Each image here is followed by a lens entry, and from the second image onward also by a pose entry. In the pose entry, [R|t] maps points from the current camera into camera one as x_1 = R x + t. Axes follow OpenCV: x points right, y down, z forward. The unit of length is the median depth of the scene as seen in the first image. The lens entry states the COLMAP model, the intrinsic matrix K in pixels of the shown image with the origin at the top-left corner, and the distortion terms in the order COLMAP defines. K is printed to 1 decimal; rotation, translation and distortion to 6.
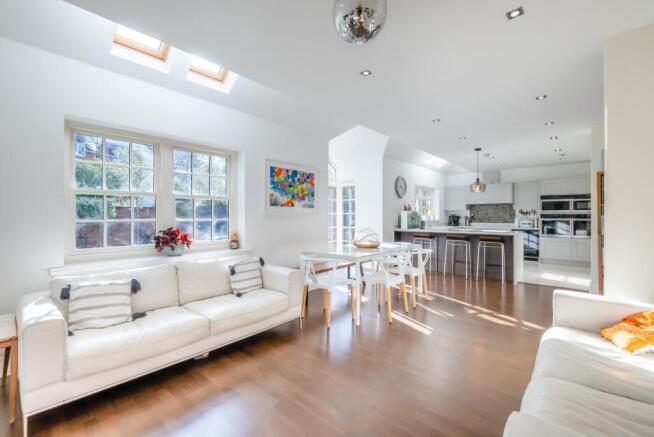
lens RADIAL K [[284.6, 0, 320.1], [0, 284.6, 215.3], [0, 0, 1]] dist [-0.002844, 0.000803]
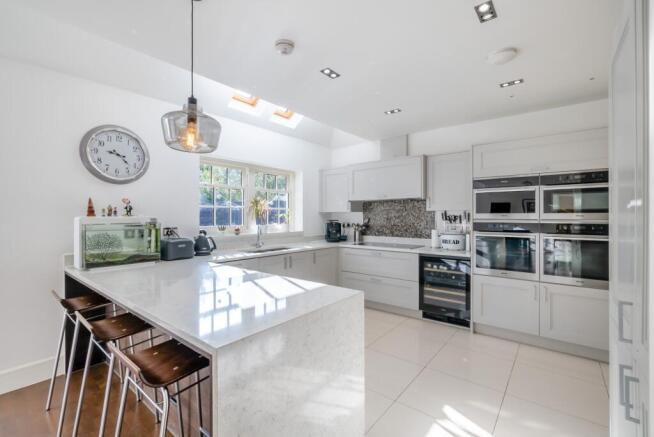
lens RADIAL K [[284.6, 0, 329.8], [0, 284.6, 212.5], [0, 0, 1]] dist [-0.002844, 0.000803]
pose [[0.998313, -0.001814, 0.058027, 0.502863], [0.002357, 0.999954, -0.009288, -0.014797], [-0.058008, 0.009410, 0.998272, 0.547063]]
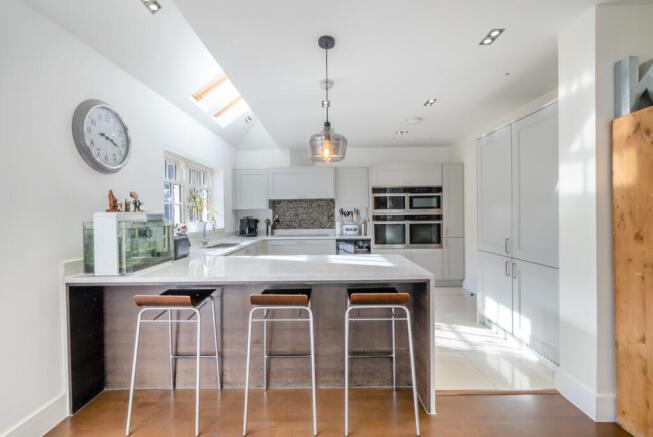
lens RADIAL K [[284.2, 0, 321.4], [0, 284.2, 216.6], [0, 0, 1]] dist [-0.002844, 0.000803]
pose [[0.746618, -0.018937, 0.664983, 0.230776], [0.013897, 0.999821, 0.012870, -0.010673], [-0.665107, -0.000367, 0.746748, 0.550878]]
